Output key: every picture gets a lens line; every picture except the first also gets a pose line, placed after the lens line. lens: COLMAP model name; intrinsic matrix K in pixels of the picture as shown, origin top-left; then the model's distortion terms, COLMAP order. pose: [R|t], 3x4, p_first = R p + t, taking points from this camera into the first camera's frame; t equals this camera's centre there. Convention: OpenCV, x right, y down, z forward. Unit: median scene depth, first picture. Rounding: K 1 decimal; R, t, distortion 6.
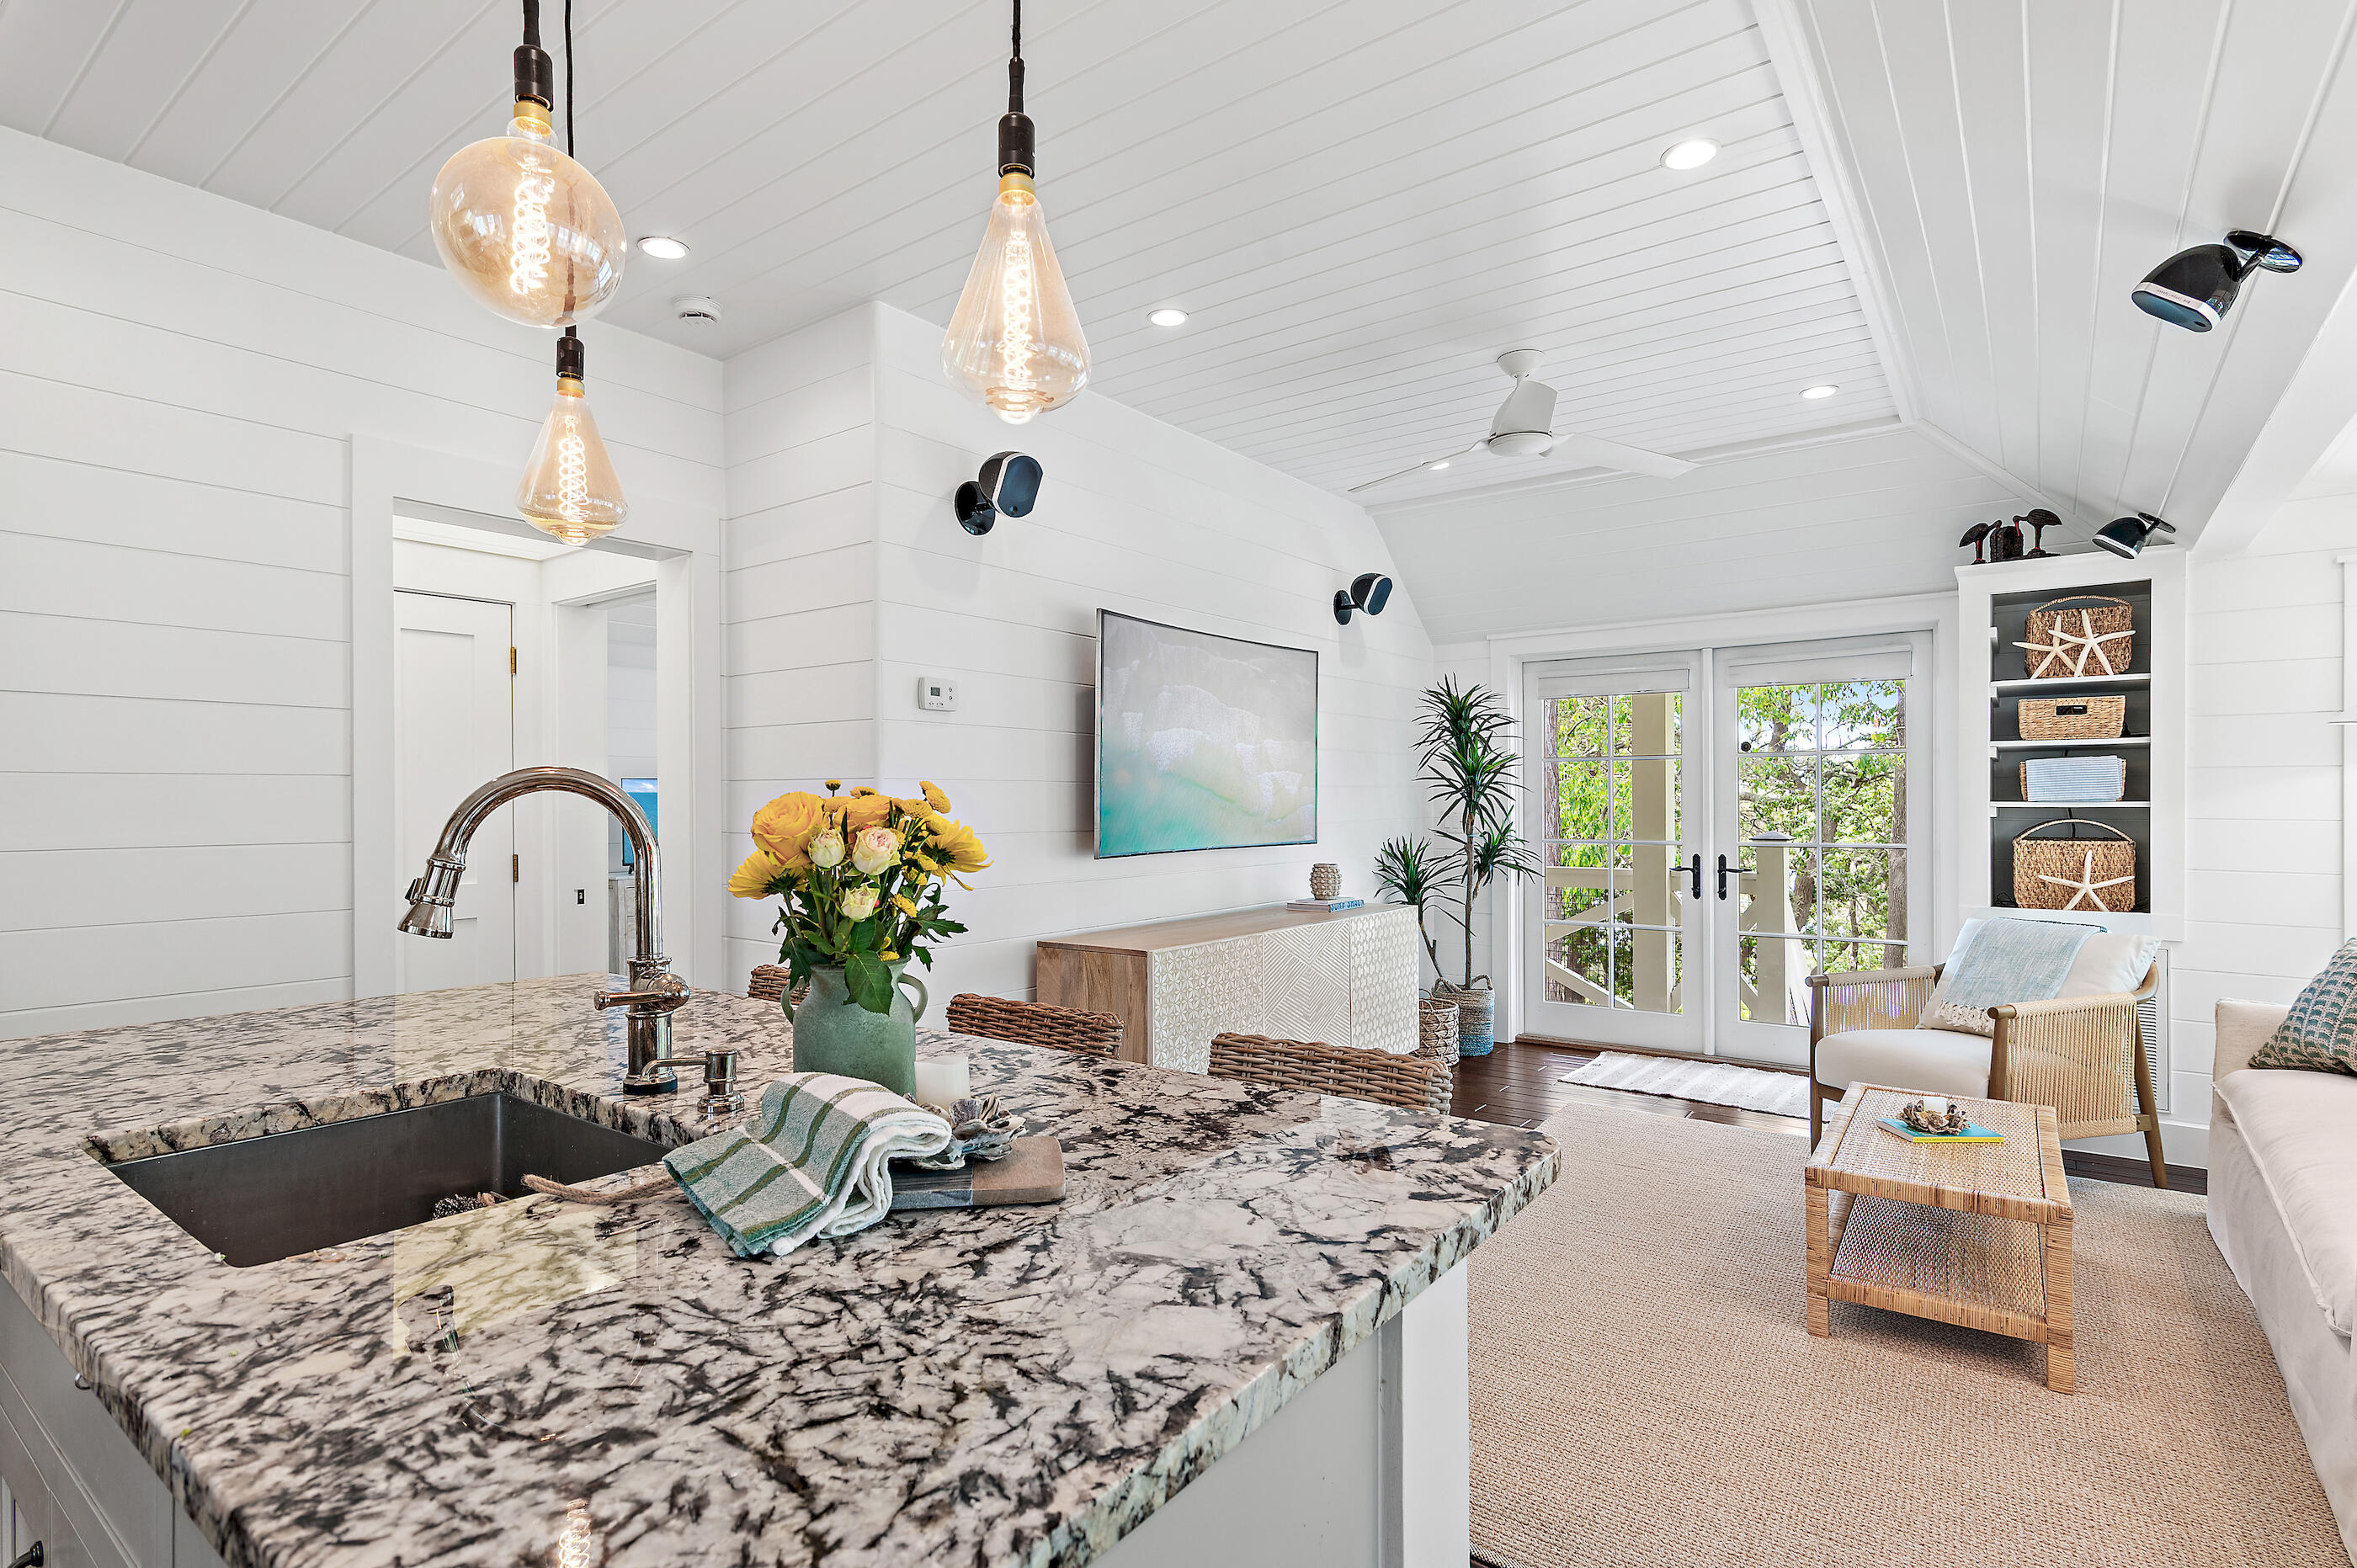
lens RADIAL K [[1147.6, 0, 1163.8], [0, 1147.6, 801.8], [0, 0, 1]] dist [-0.009232, 0.000349]
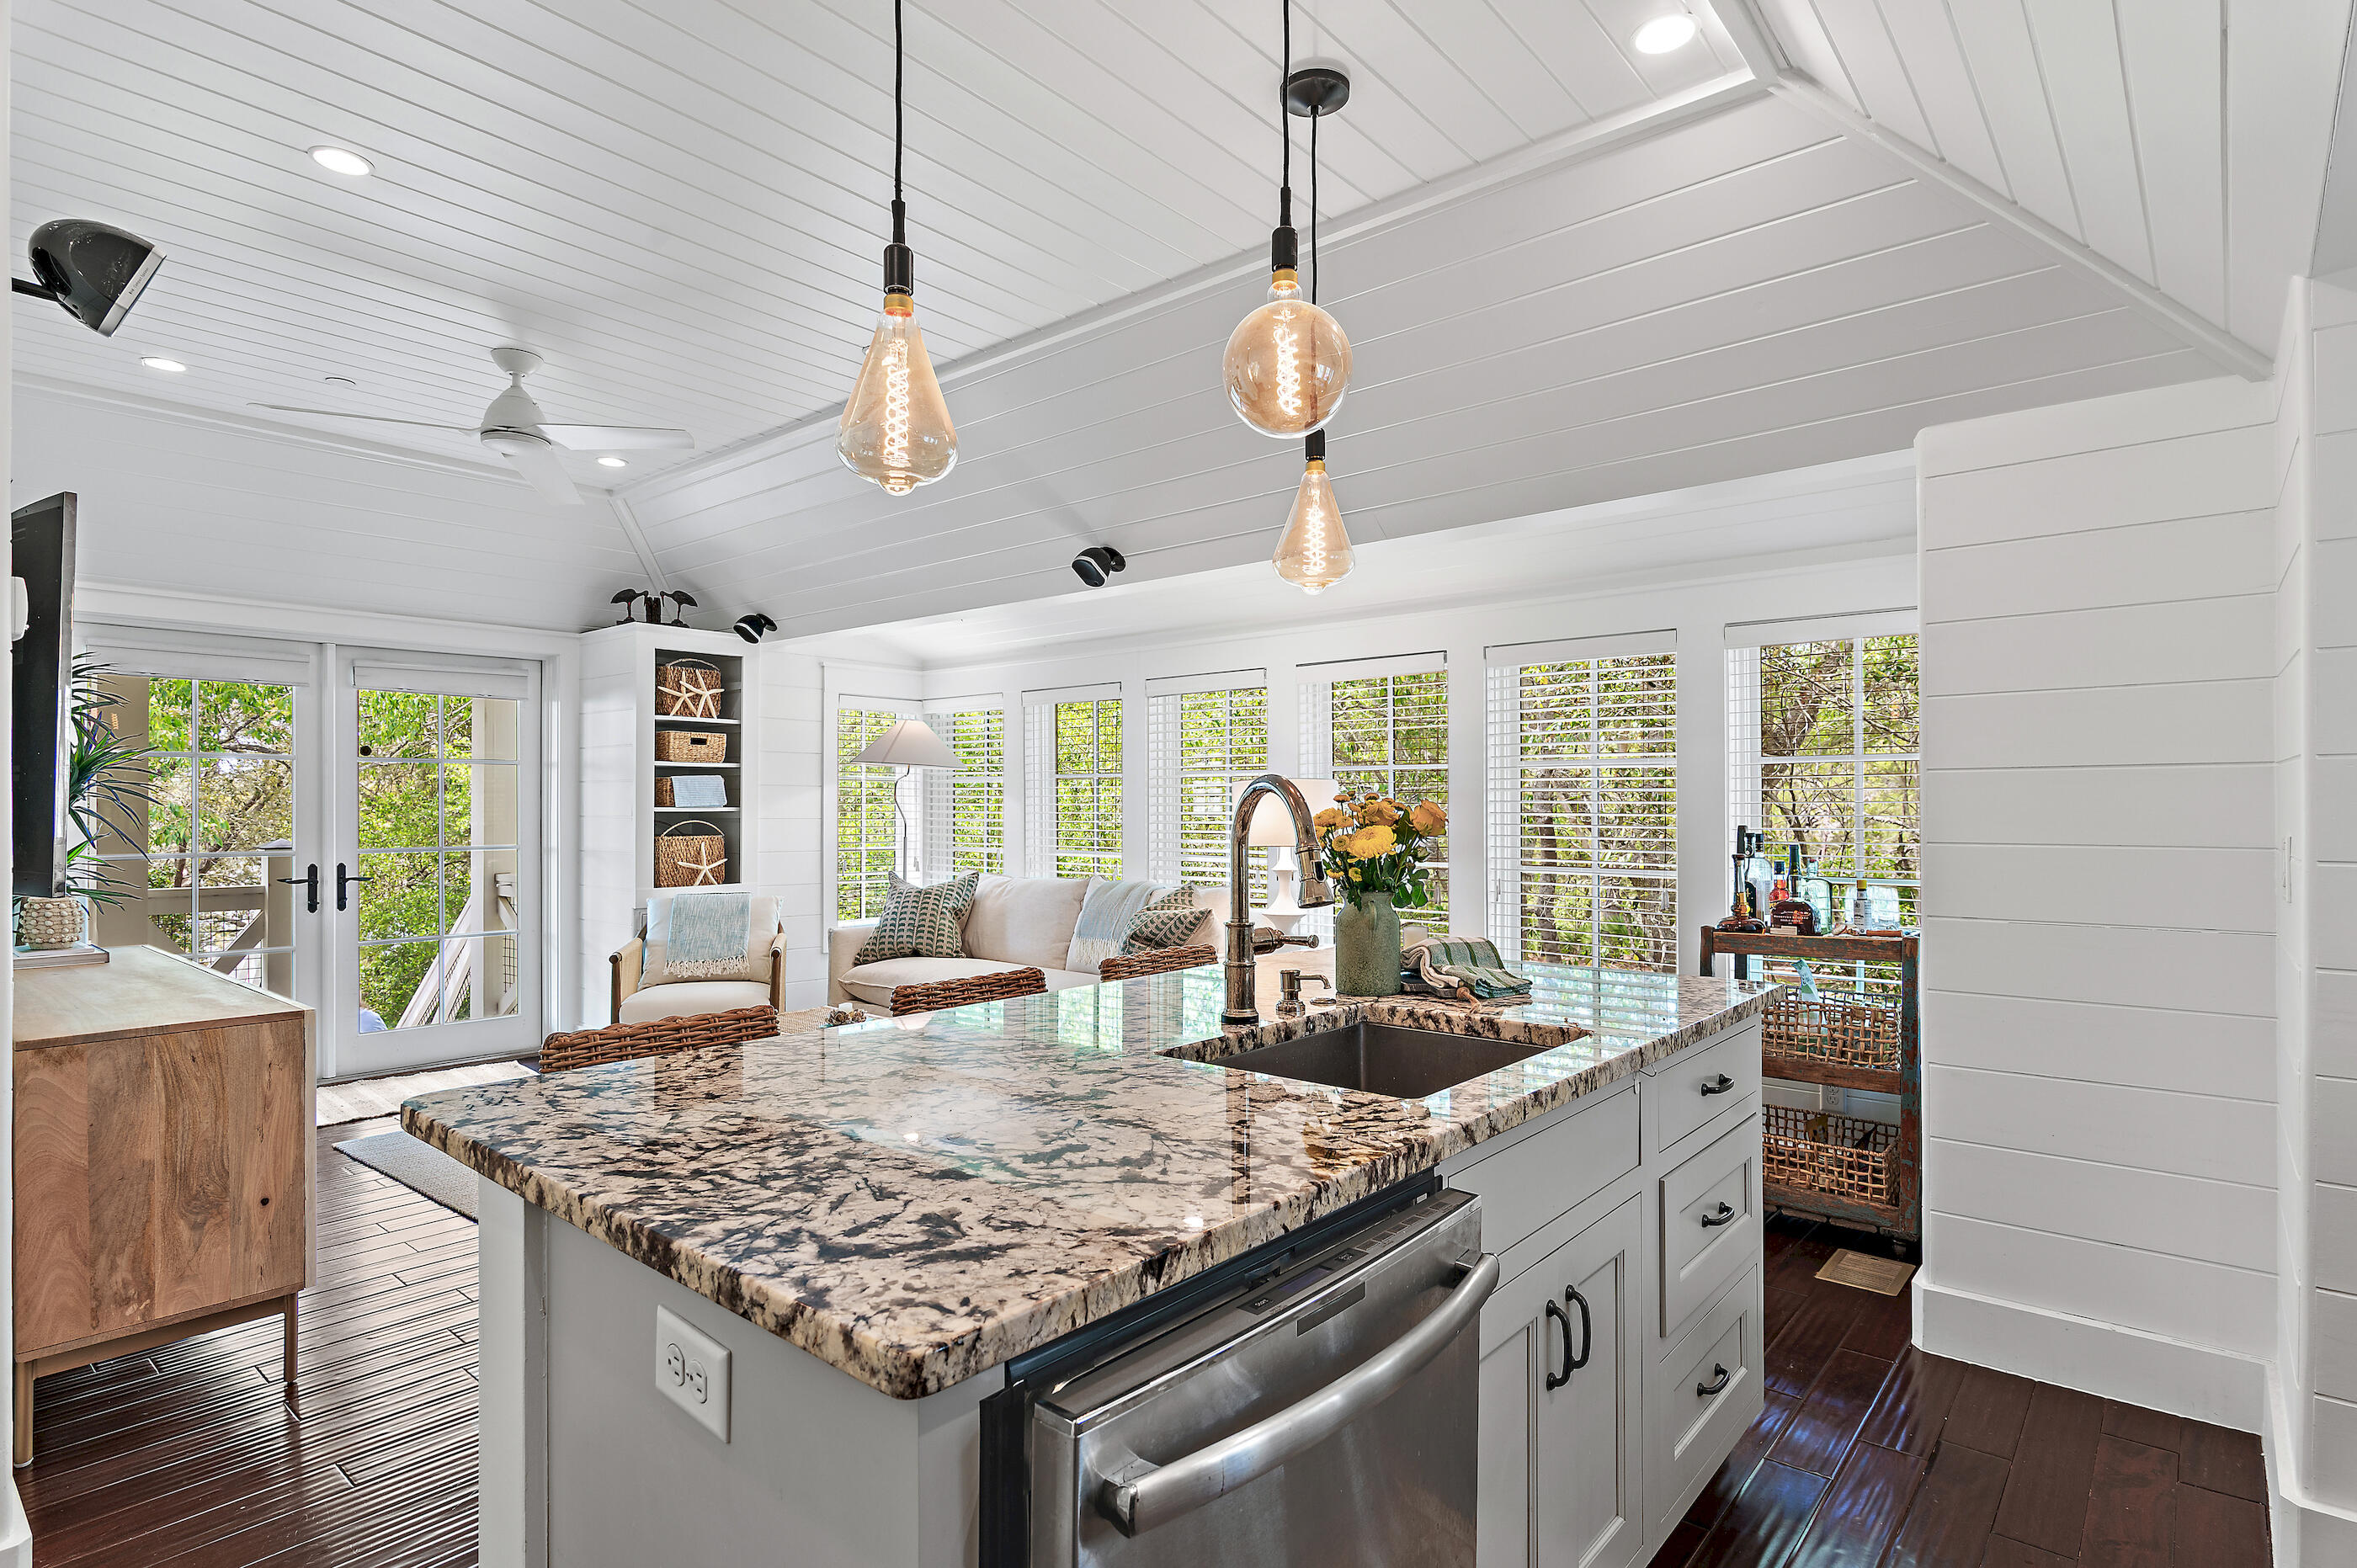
lens RADIAL K [[1198.3, 0, 1171.8], [0, 1198.3, 791.2], [0, 0, 1]] dist [-0.002258, 0.000045]
pose [[0.056204, 0.014826, 0.998309, -0.680444], [0.000715, 0.999889, -0.014890, 0.002755], [-0.998419, 0.001551, 0.056188, 0.373907]]
